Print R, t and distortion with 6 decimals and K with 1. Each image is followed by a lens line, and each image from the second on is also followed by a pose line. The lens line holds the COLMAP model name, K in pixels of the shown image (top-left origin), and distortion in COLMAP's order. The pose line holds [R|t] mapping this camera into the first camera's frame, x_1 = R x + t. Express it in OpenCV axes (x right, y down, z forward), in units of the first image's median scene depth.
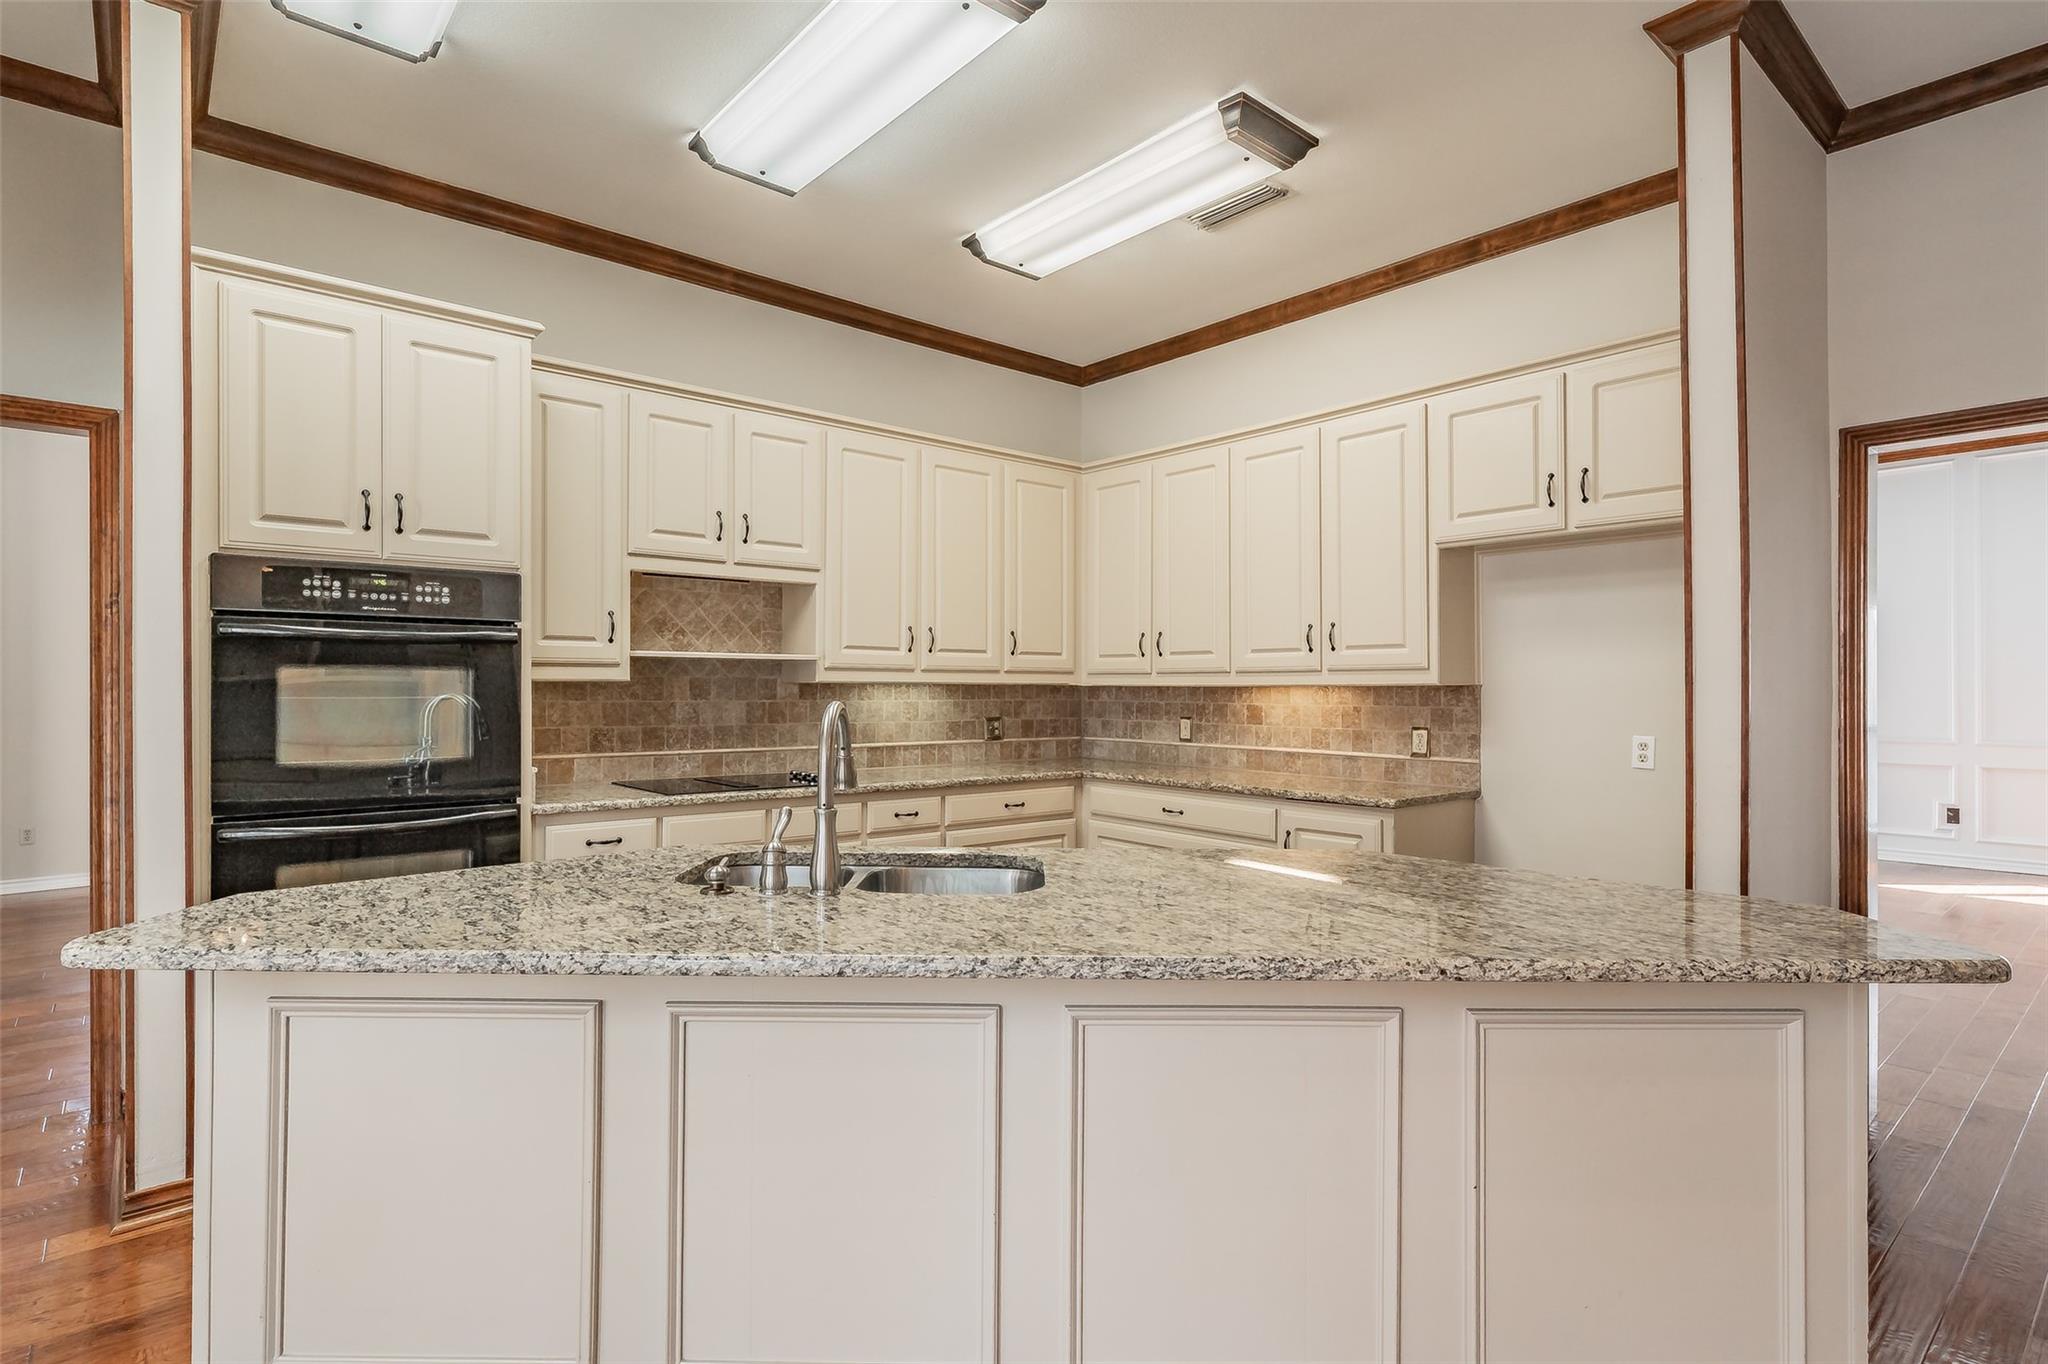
lens RADIAL K [[1036.9, 0, 998.5], [0, 1036.9, 687.8], [0, 0, 1]] dist [0.004100, -0.000111]
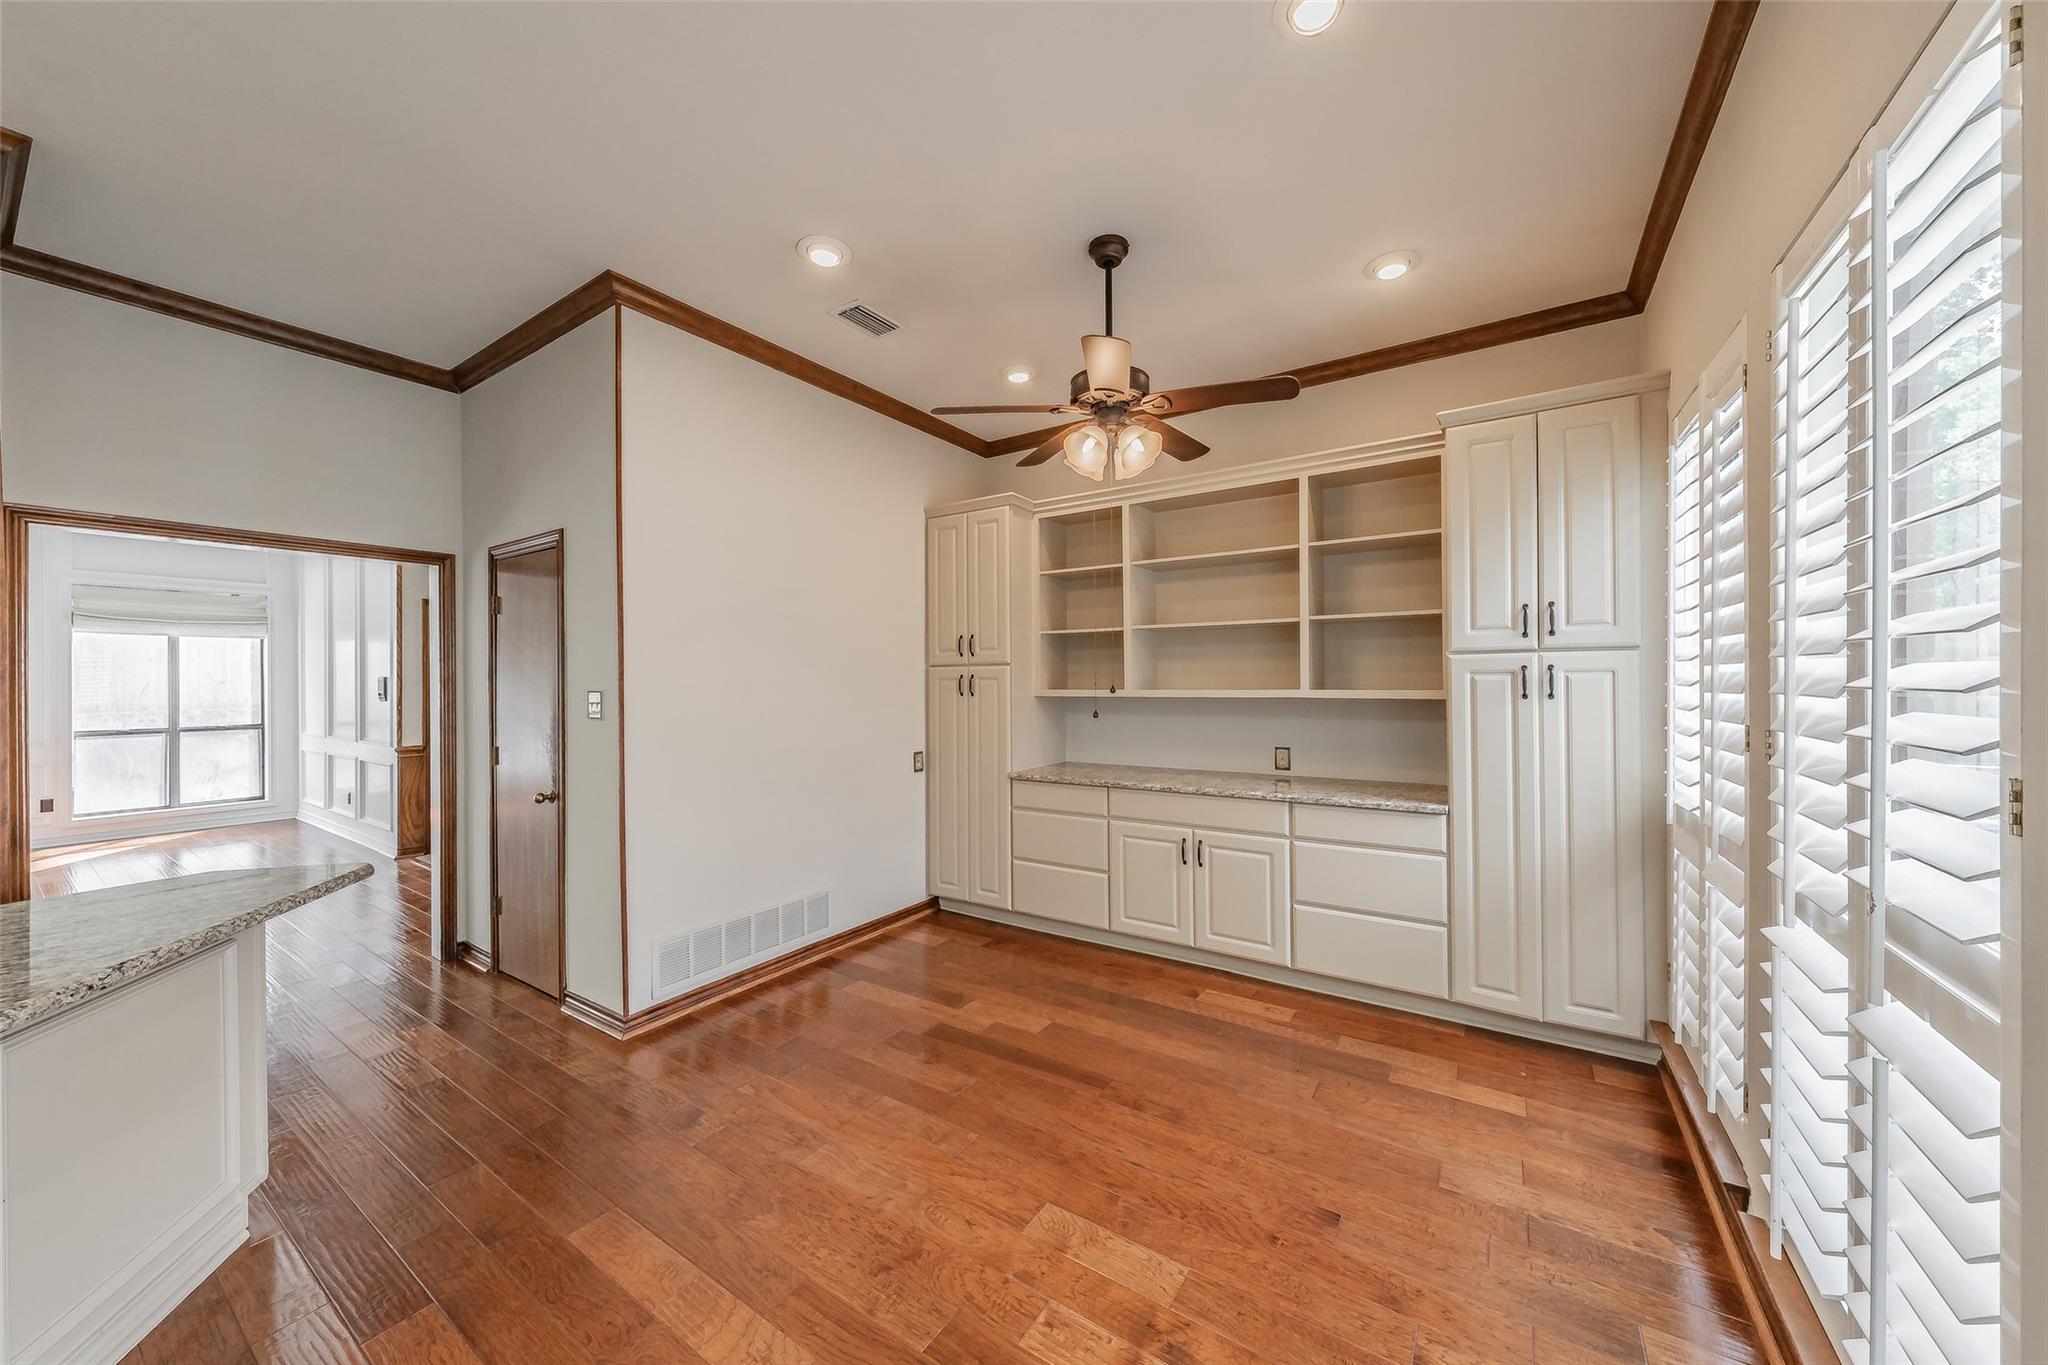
lens RADIAL K [[722.6, 0, 1031.9], [0, 722.6, 675.3], [0, 0, 1]] dist [-0.002462, 0.000017]
pose [[-0.295291, 0.014302, 0.955300, -0.246320], [0.011483, 0.999869, -0.011420, -0.018933], [-0.955338, 0.007598, -0.295416, 0.082658]]
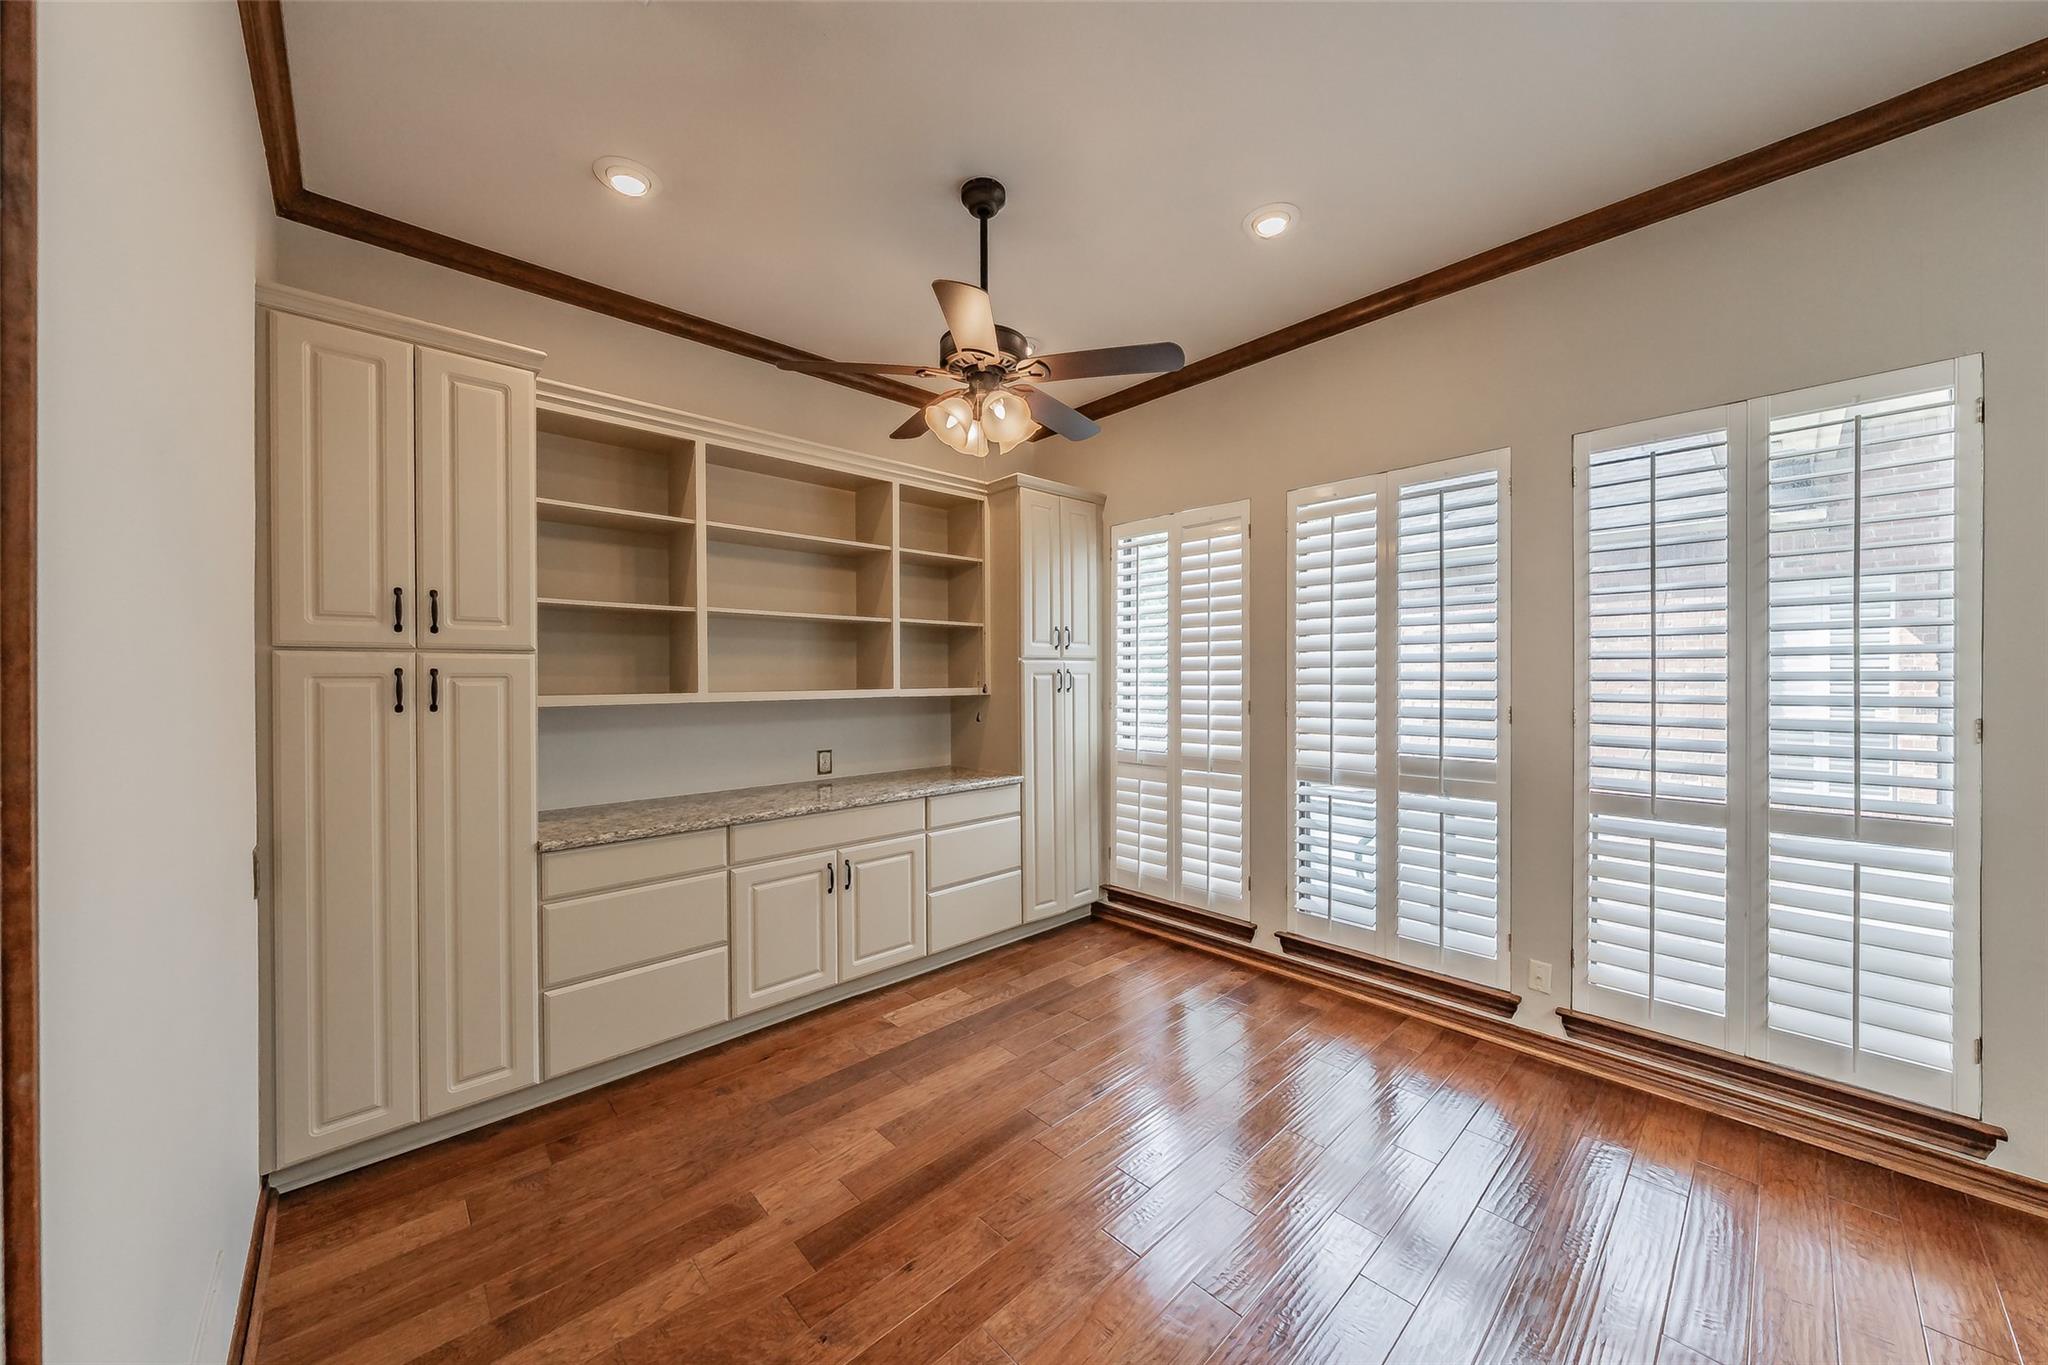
lens RADIAL K [[722.6, 0, 1035.6], [0, 722.6, 677.9], [0, 0, 1]] dist [-0.002462, 0.000017]
pose [[-0.997499, 0.008851, -0.070118, 0.347209], [0.008264, 0.999928, 0.008660, -0.026840], [0.070189, 0.008059, -0.997501, 0.399640]]
